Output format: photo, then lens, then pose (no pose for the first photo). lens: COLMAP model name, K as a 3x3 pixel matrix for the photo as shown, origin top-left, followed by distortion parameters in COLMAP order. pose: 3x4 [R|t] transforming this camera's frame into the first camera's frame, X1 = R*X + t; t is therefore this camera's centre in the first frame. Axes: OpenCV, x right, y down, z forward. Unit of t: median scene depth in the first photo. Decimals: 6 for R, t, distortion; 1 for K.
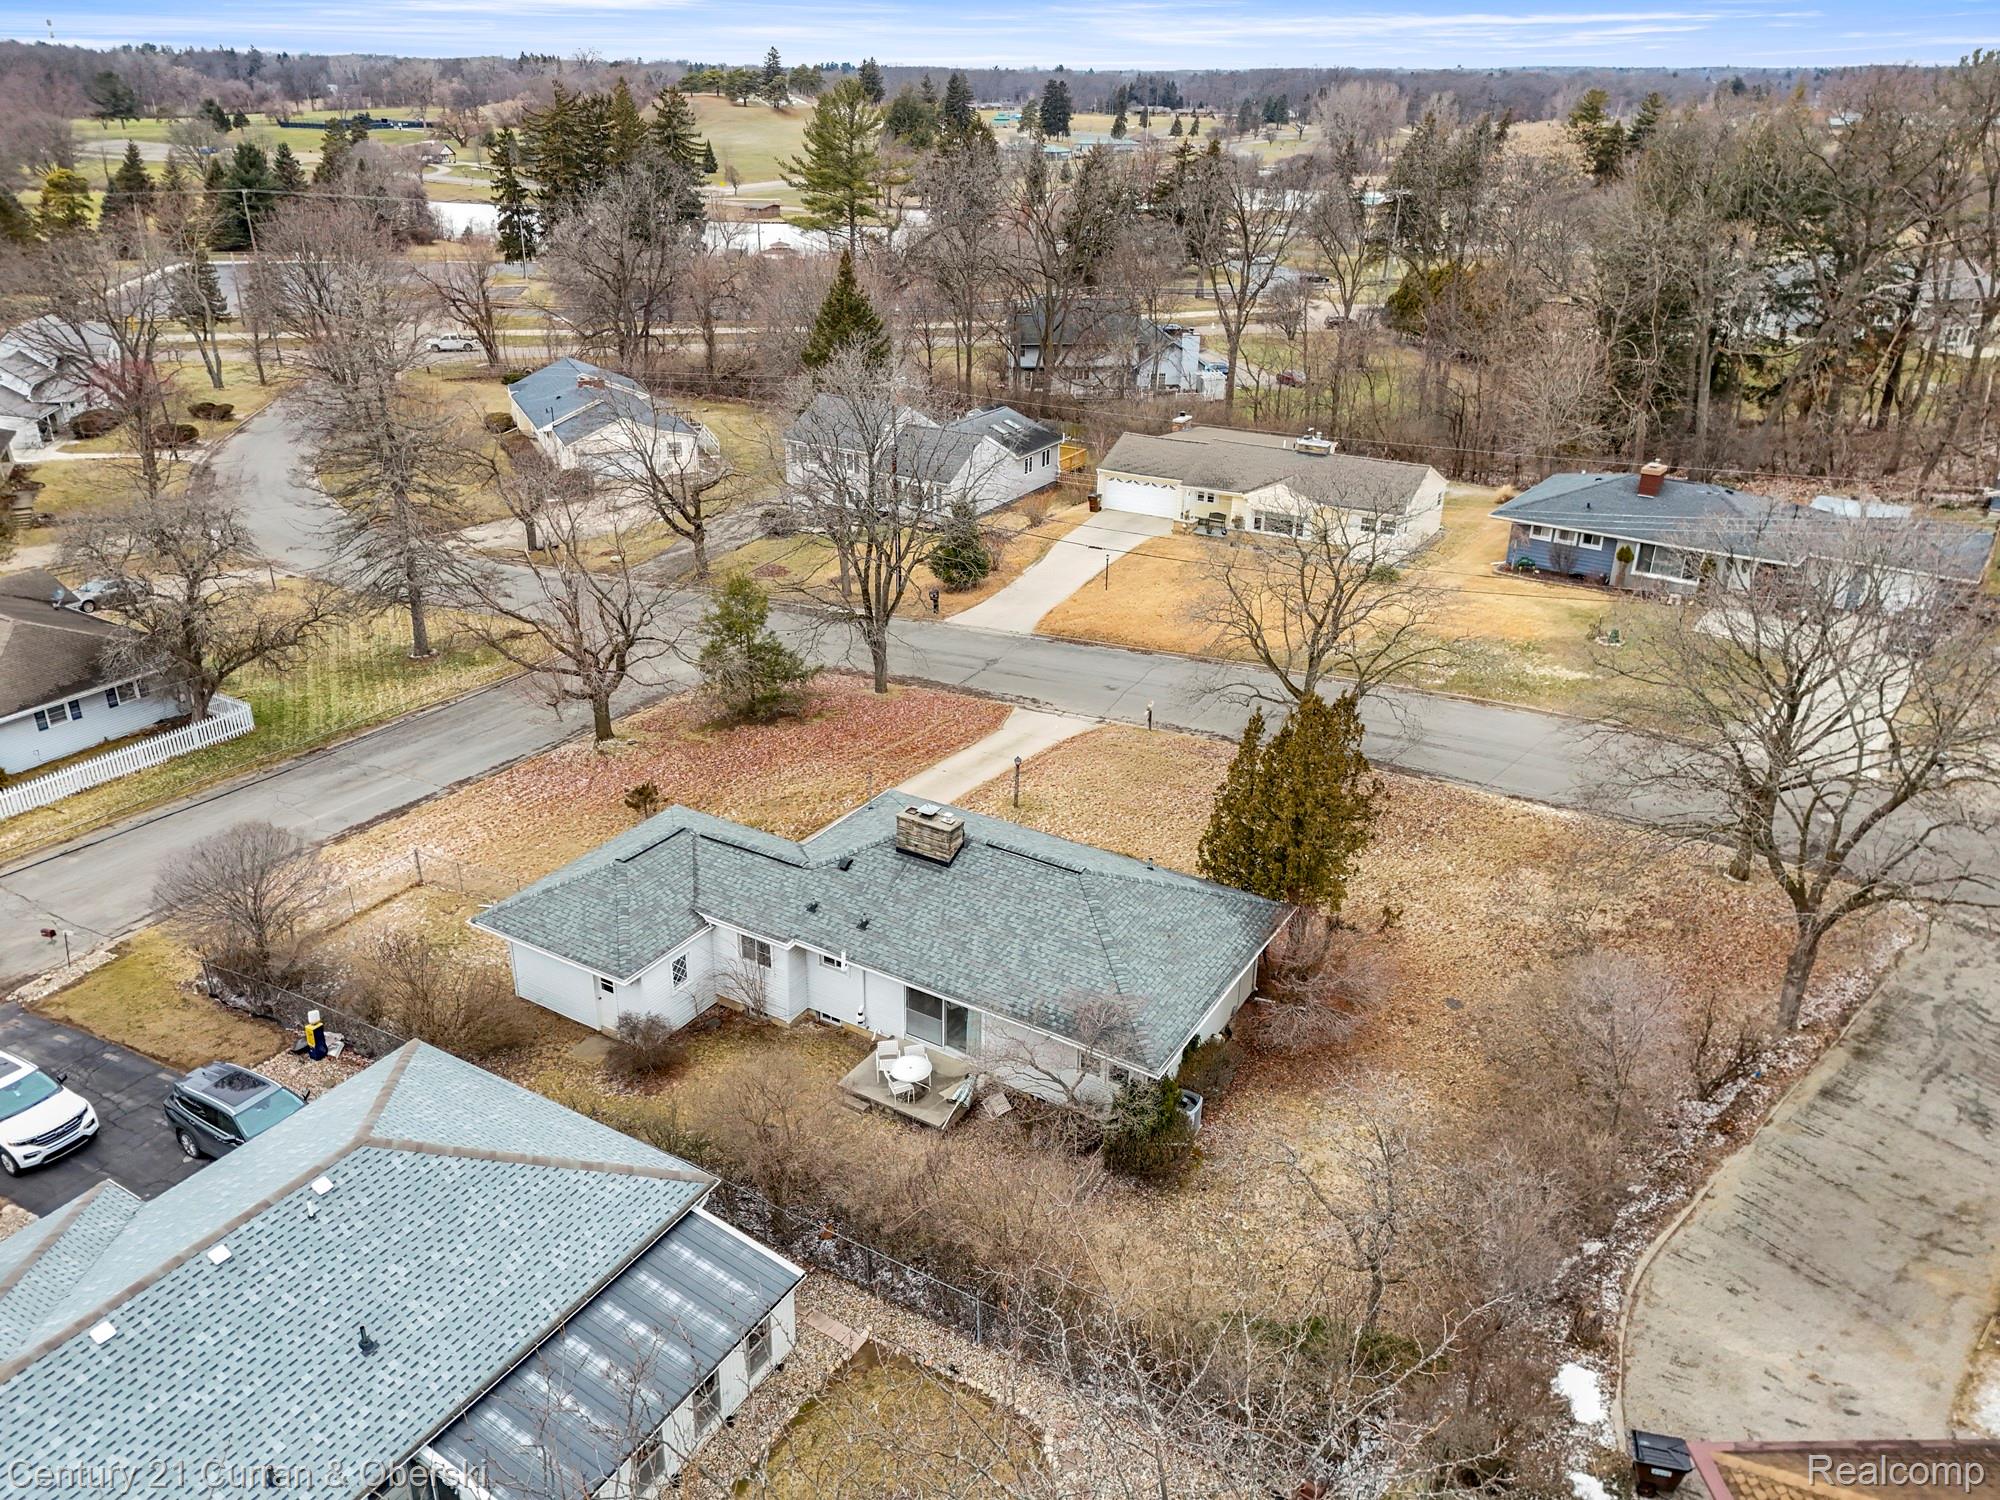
lens RADIAL K [[1461.9, 0, 1006.9], [0, 1461.9, 756.5], [0, 0, 1]] dist [0.071374, -0.057816]
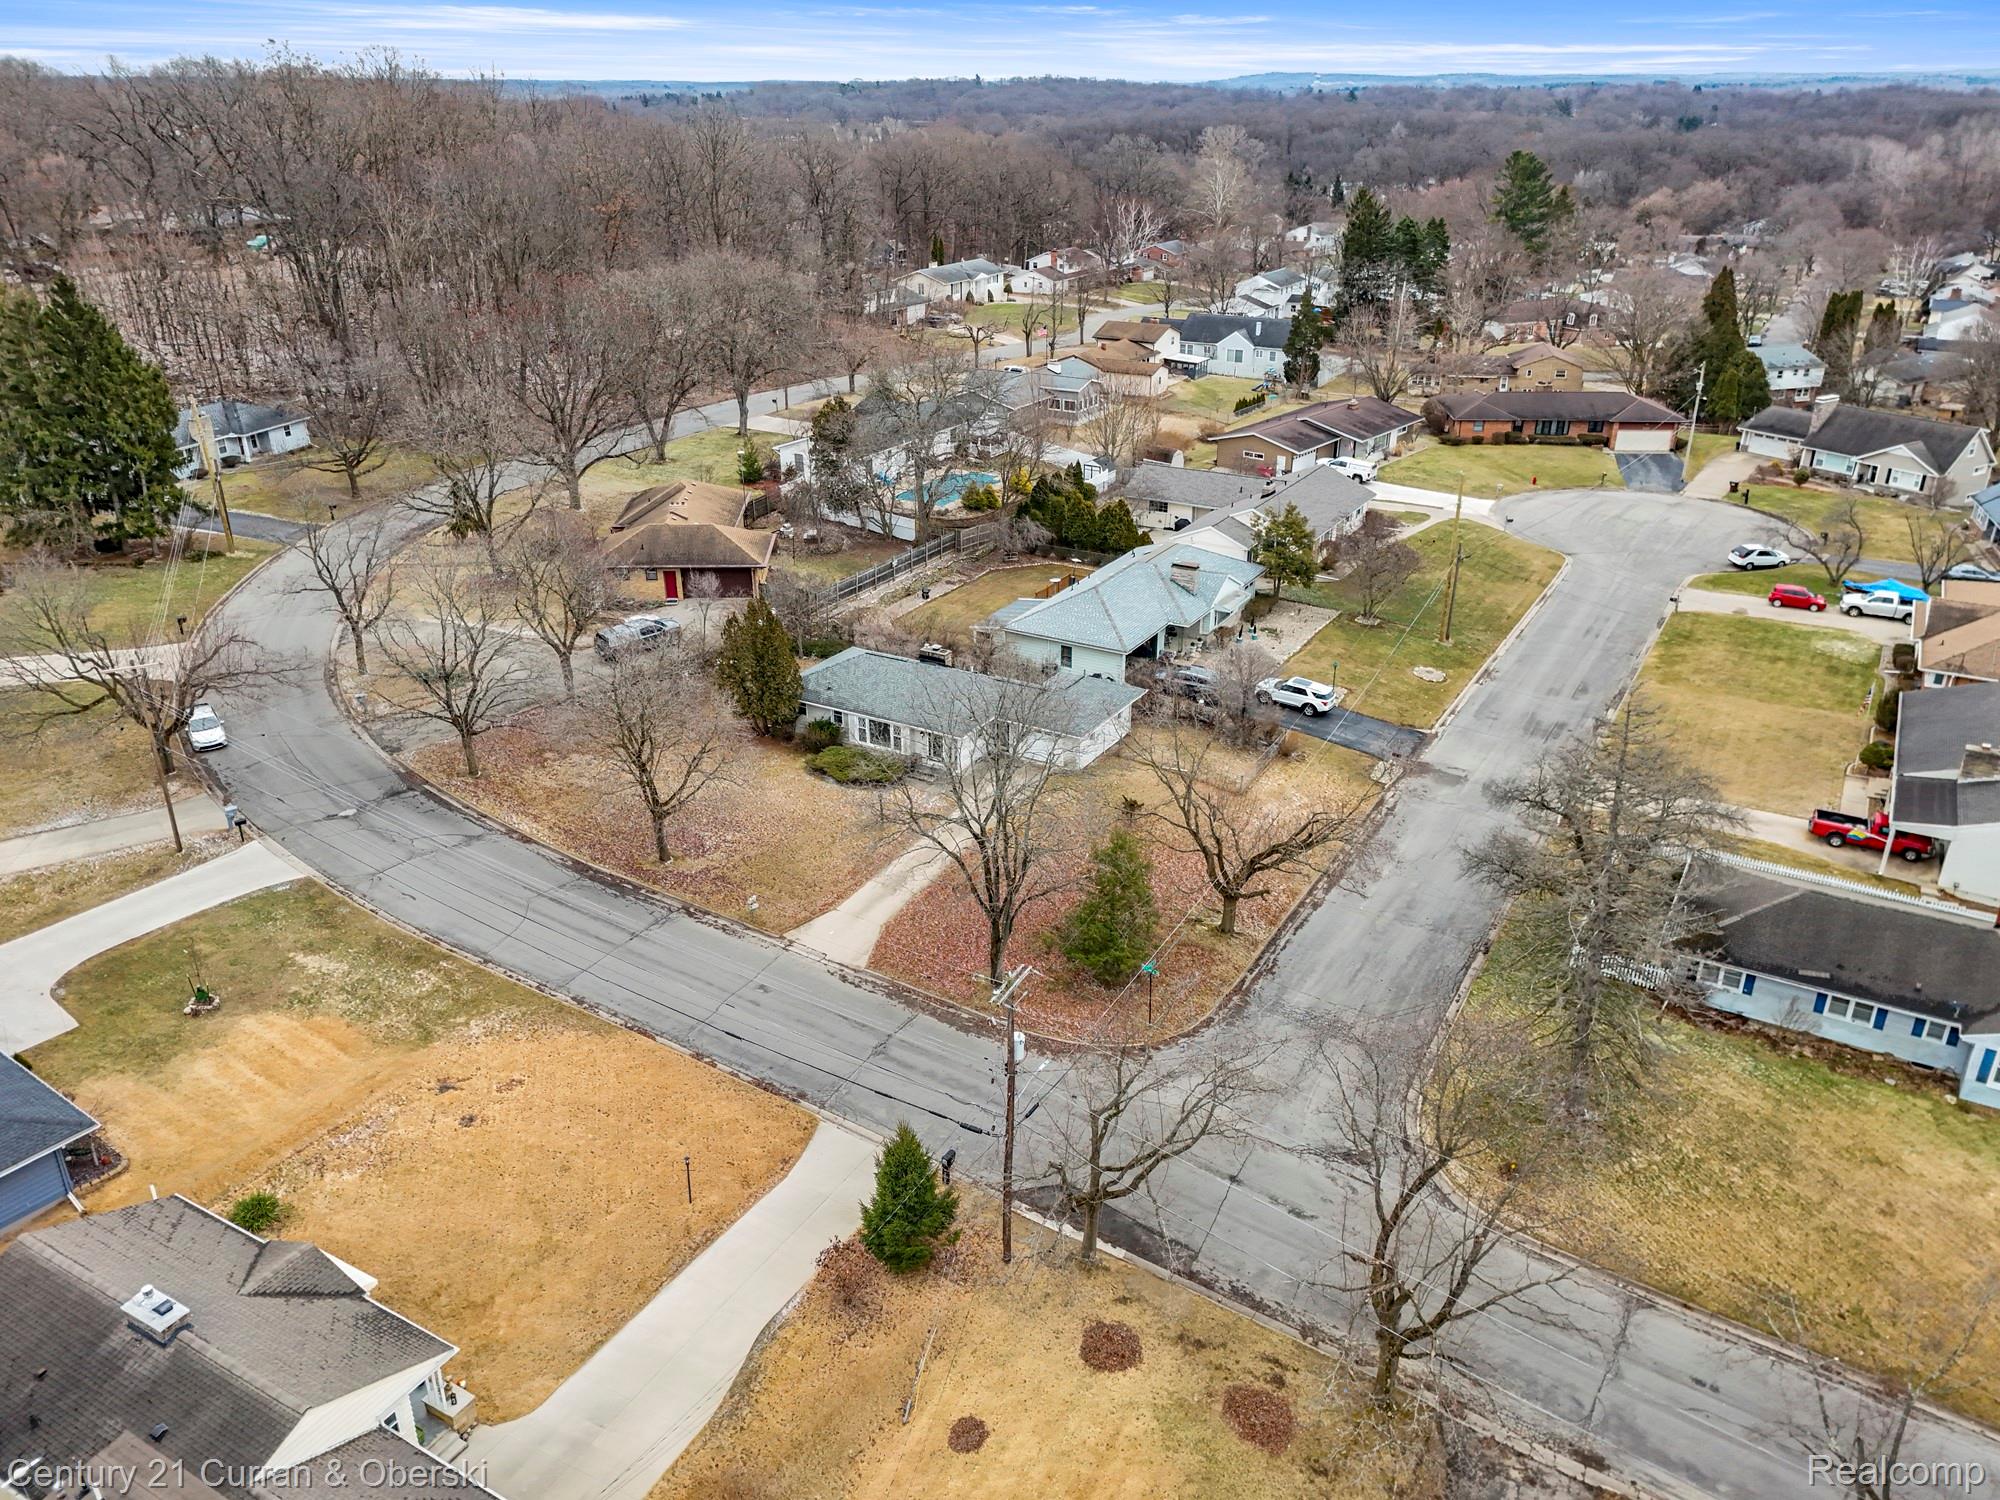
lens RADIAL K [[1415.1, 0, 1000.0], [0, 1415.1, 750.0], [0, 0, 1]] dist [0.110078, -0.118327]
pose [[-0.999887, 0.005784, -0.013910, -0.118716], [-0.006826, 0.649189, 0.760597, -1.375802], [0.013429, 0.760606, -0.649075, 2.330137]]
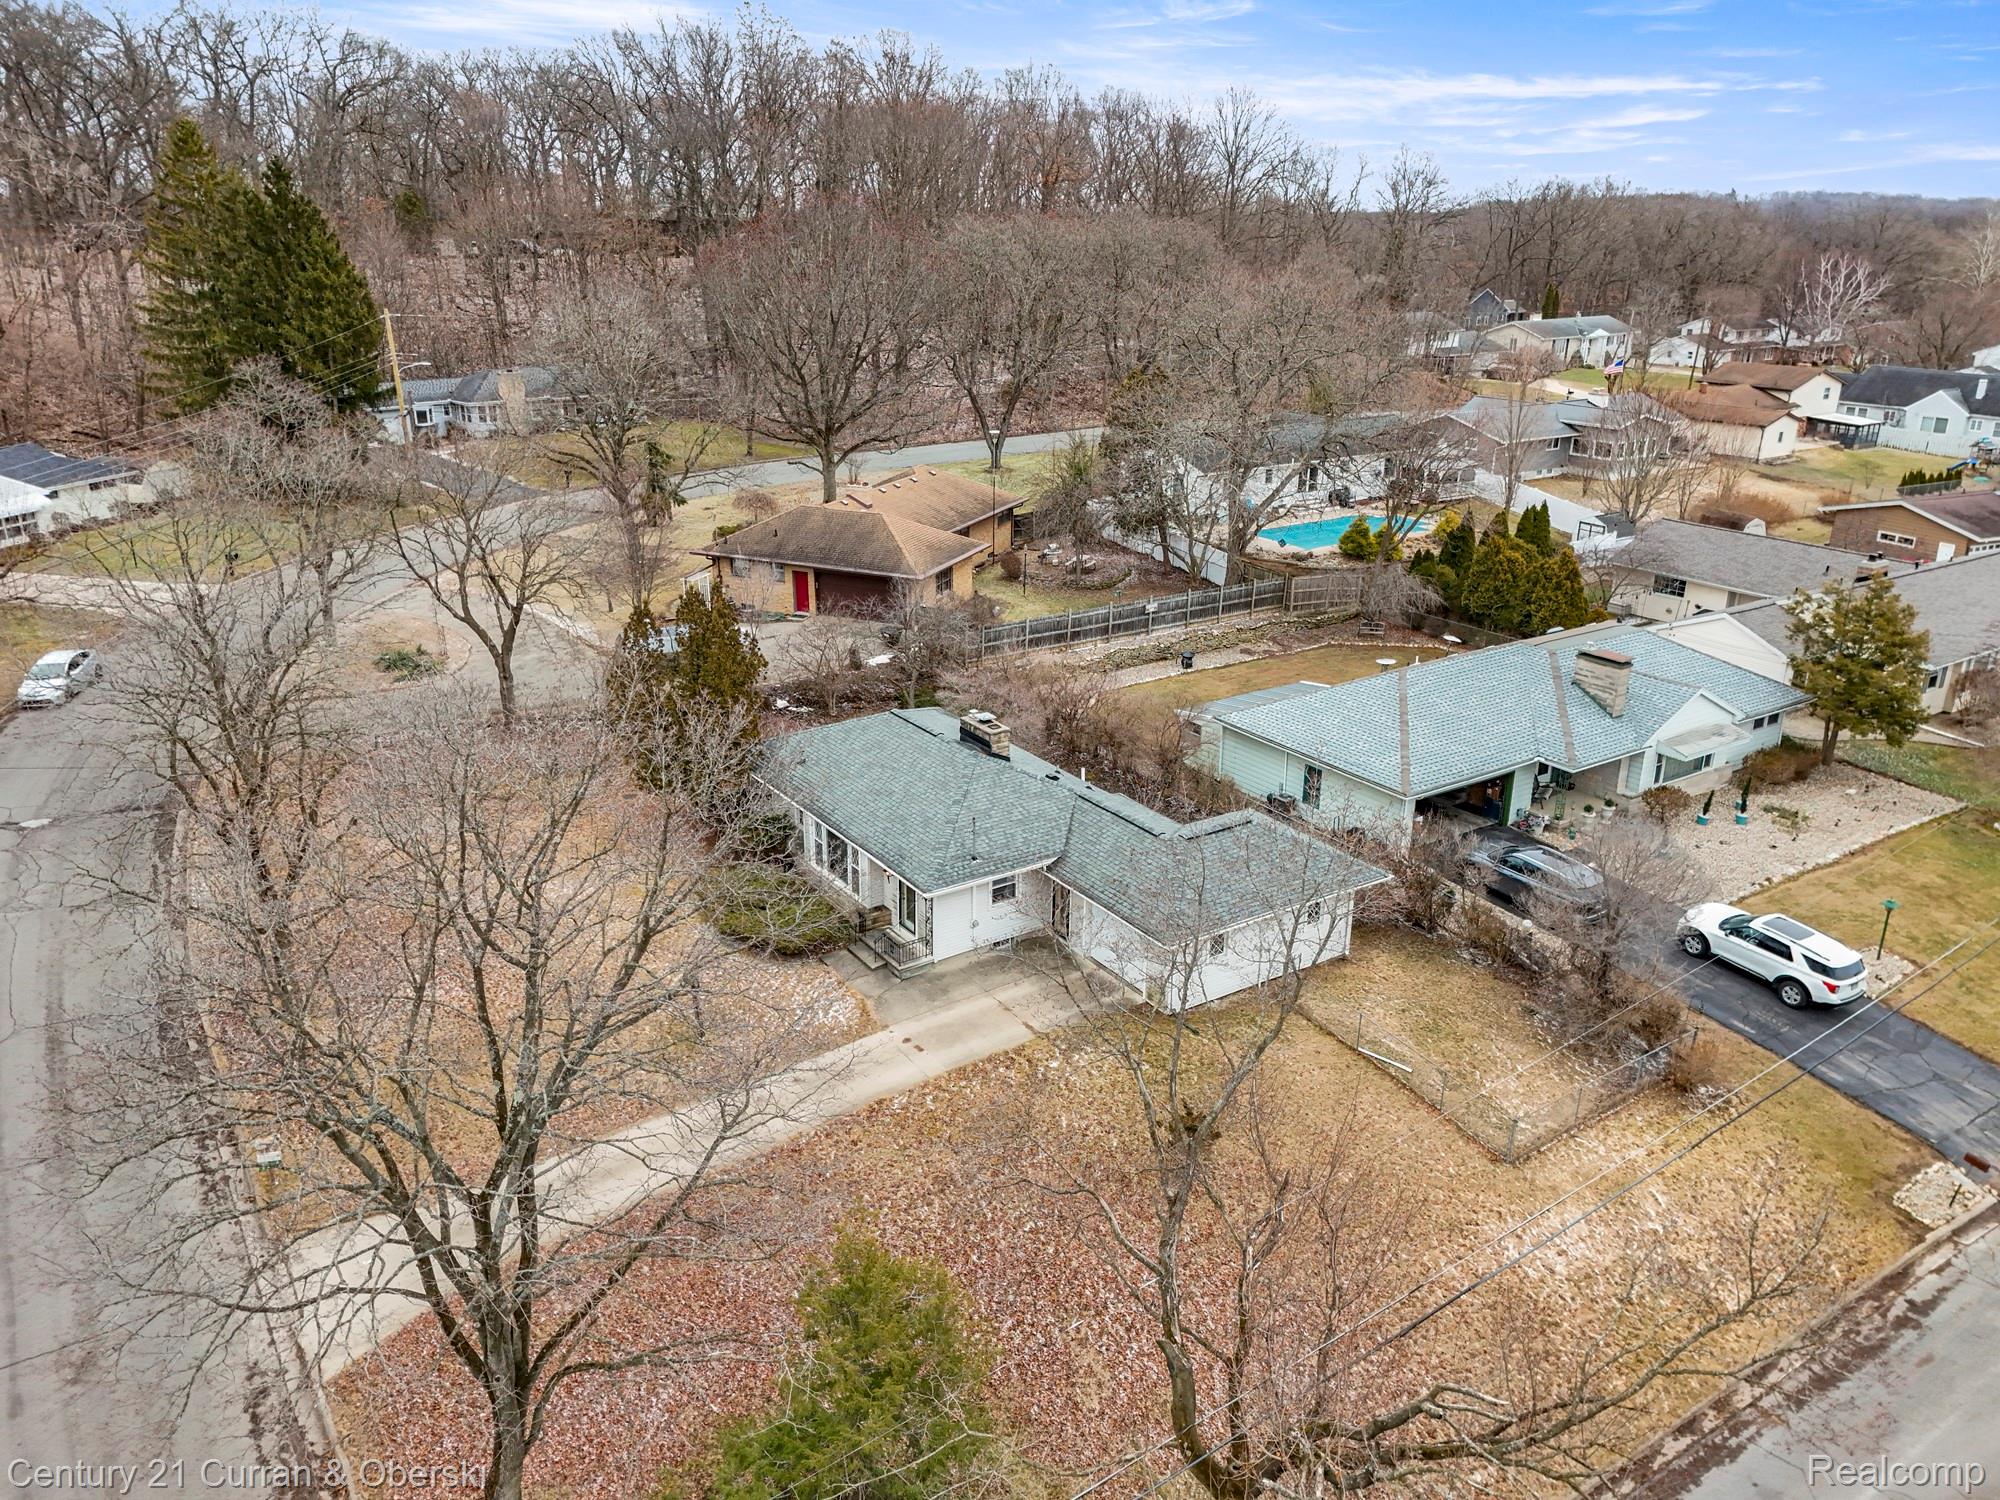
lens RADIAL K [[1445.3, 0, 1000.0], [0, 1445.3, 750.0], [0, 0, 1]] dist [0.078904, -0.068466]
pose [[-0.906291, -0.154498, 0.393405, -0.496030], [0.169761, 0.719352, 0.673583, -0.665845], [-0.387064, 0.677247, -0.625714, 1.616564]]
